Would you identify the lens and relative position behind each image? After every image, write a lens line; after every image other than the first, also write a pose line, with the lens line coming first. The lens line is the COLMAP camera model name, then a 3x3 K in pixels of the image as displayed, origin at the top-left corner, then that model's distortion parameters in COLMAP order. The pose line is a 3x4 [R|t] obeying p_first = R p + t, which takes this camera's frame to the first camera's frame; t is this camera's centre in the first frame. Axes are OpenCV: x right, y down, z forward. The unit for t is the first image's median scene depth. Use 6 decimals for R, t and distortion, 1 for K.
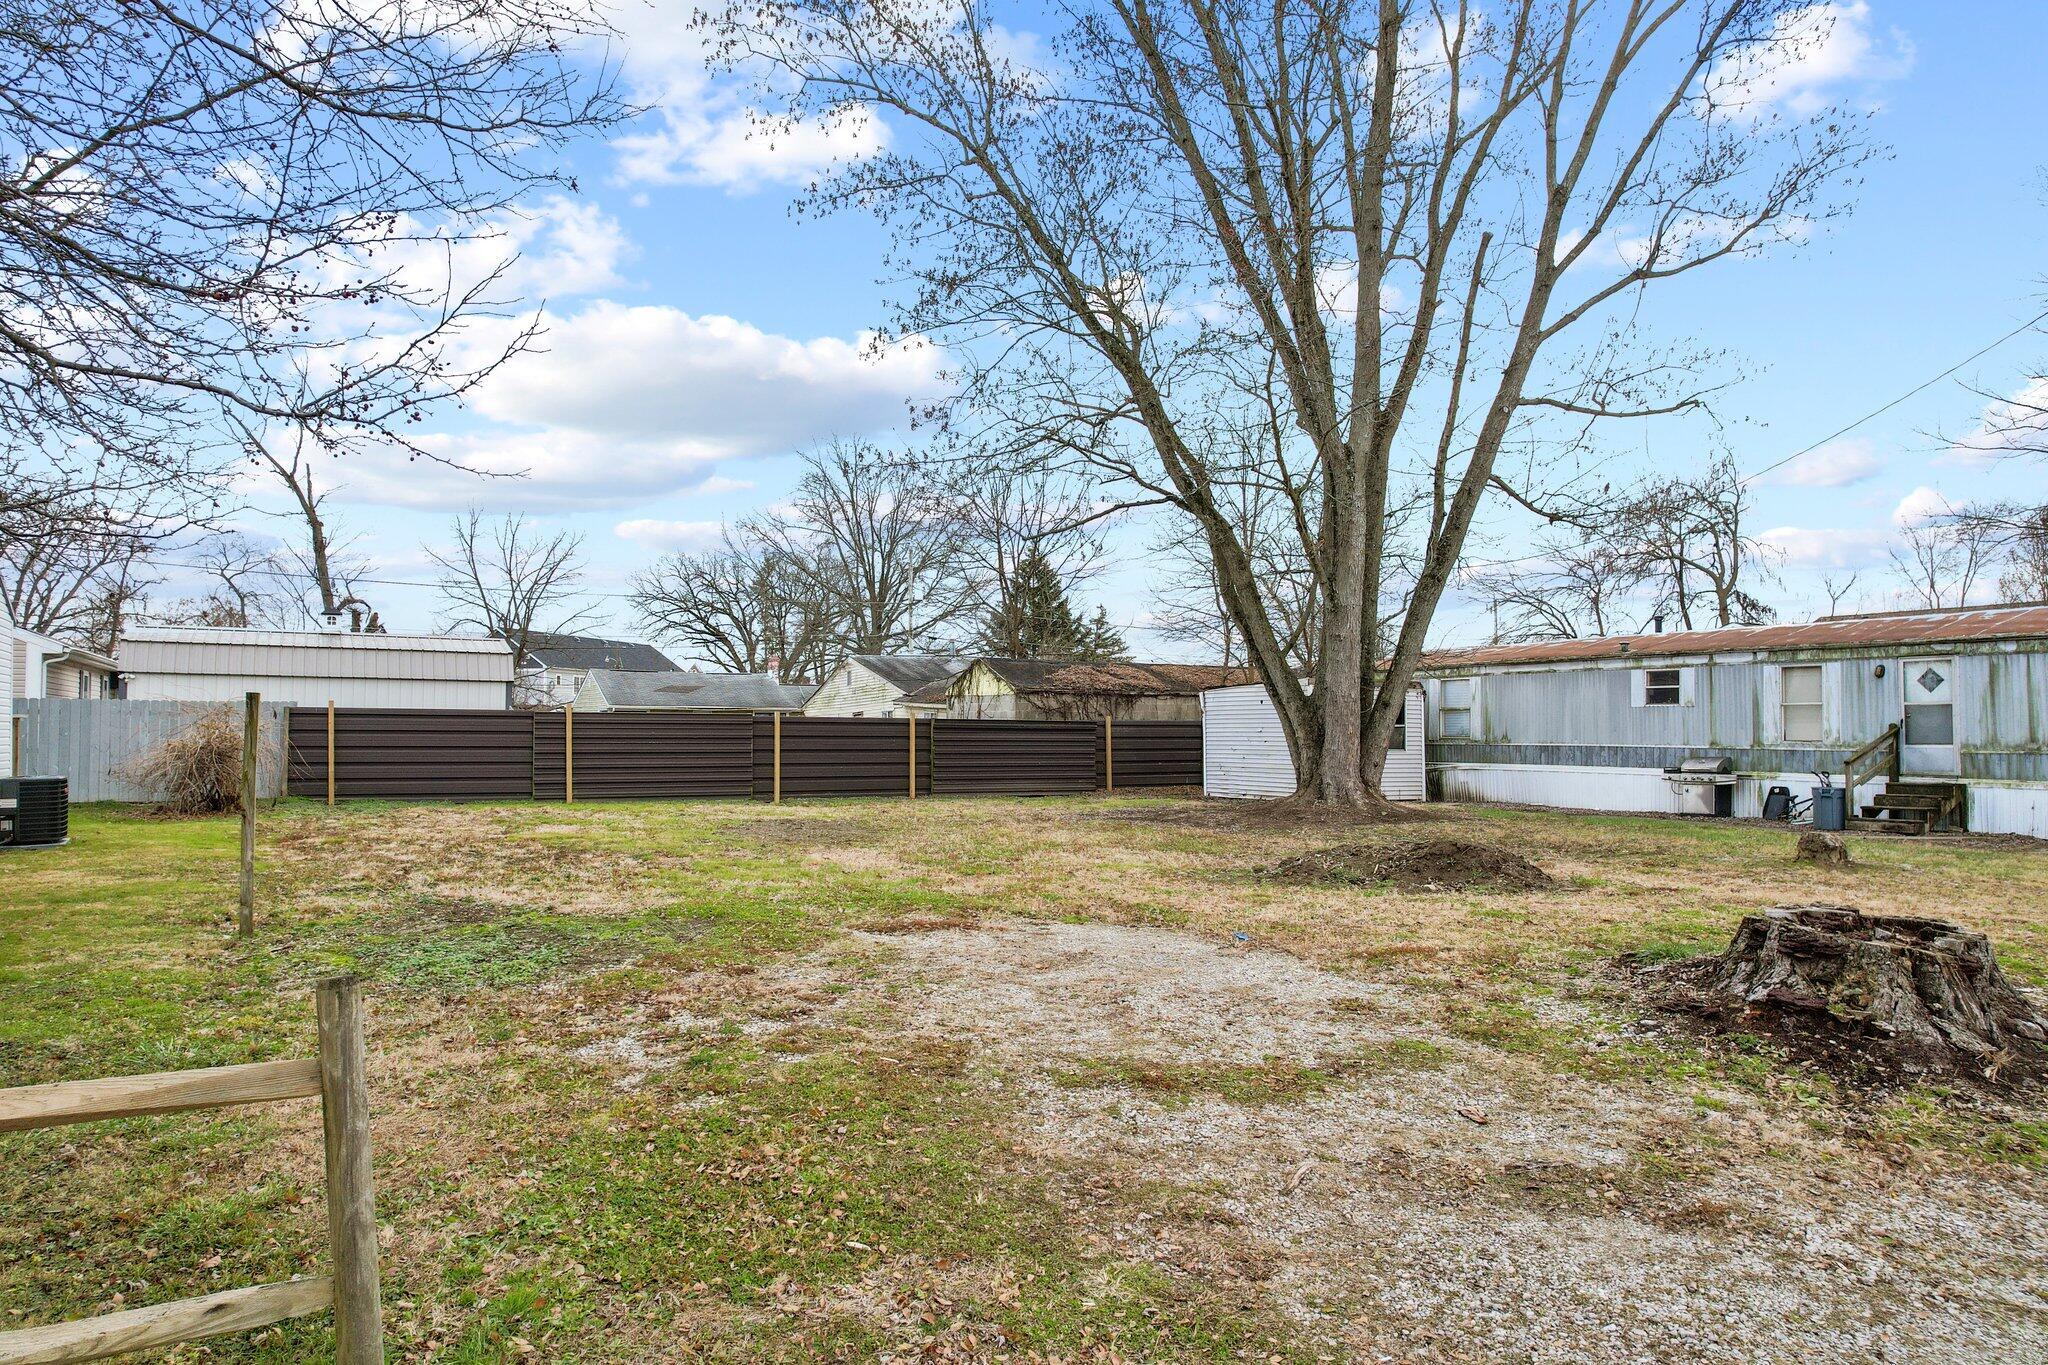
lens RADIAL K [[1315.2, 0, 1024.7], [0, 1315.2, 676.5], [0, 0, 1]] dist [-0.079345, 0.067465]
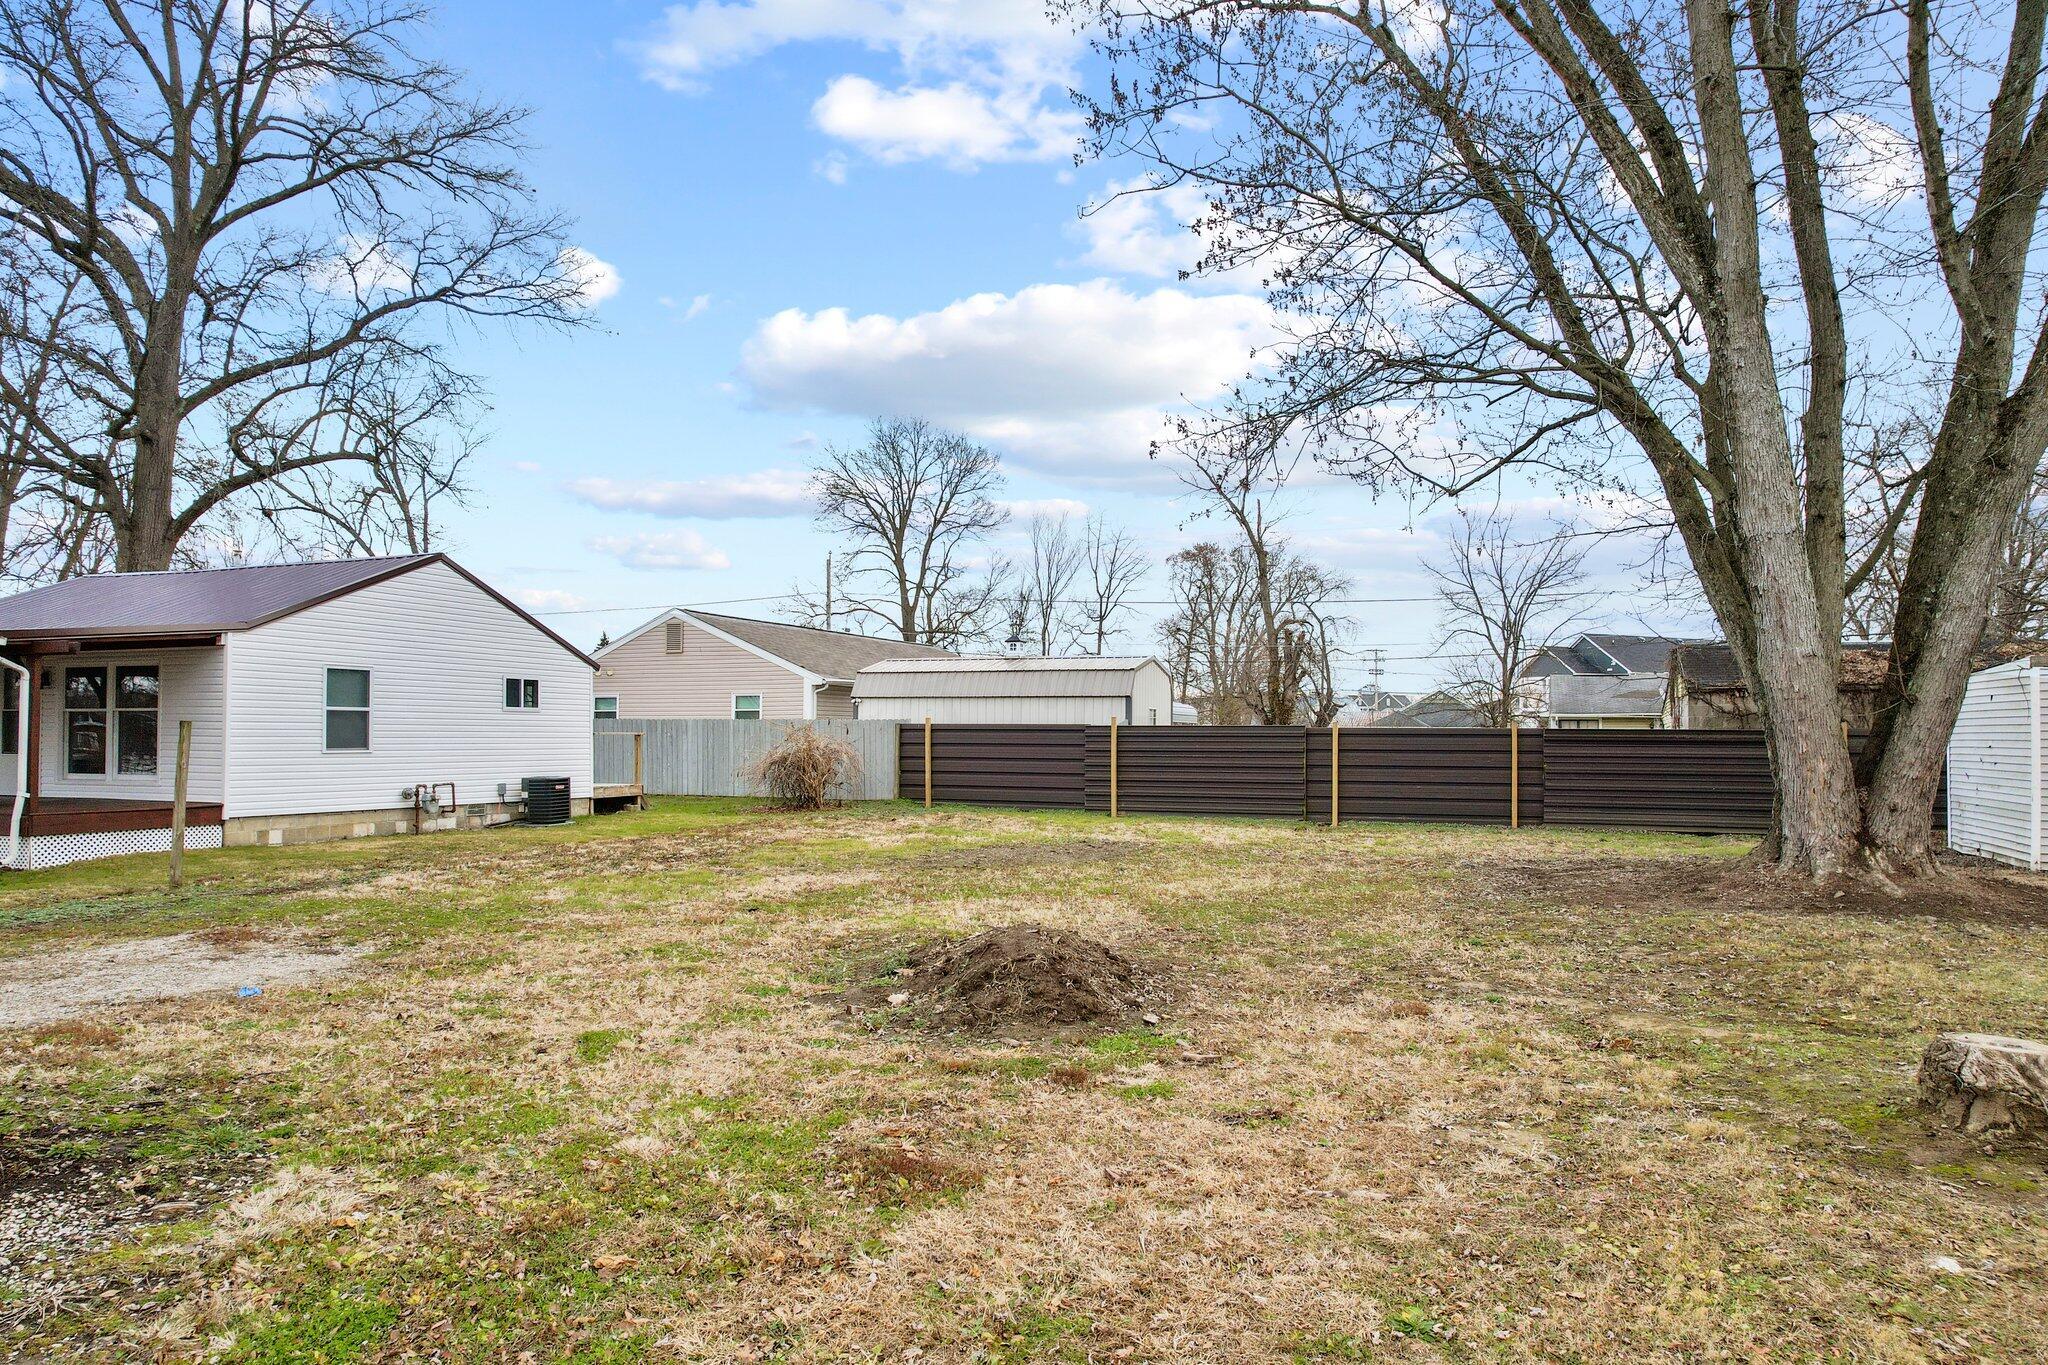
lens RADIAL K [[1315.2, 0, 1001.4], [0, 1315.2, 744.9], [0, 0, 1]] dist [-0.079345, 0.067465]
pose [[0.606676, 0.001788, -0.794947, 0.433005], [0.031564, 0.999155, 0.026336, 0.014291], [0.794322, -0.041070, 0.606107, 0.341783]]
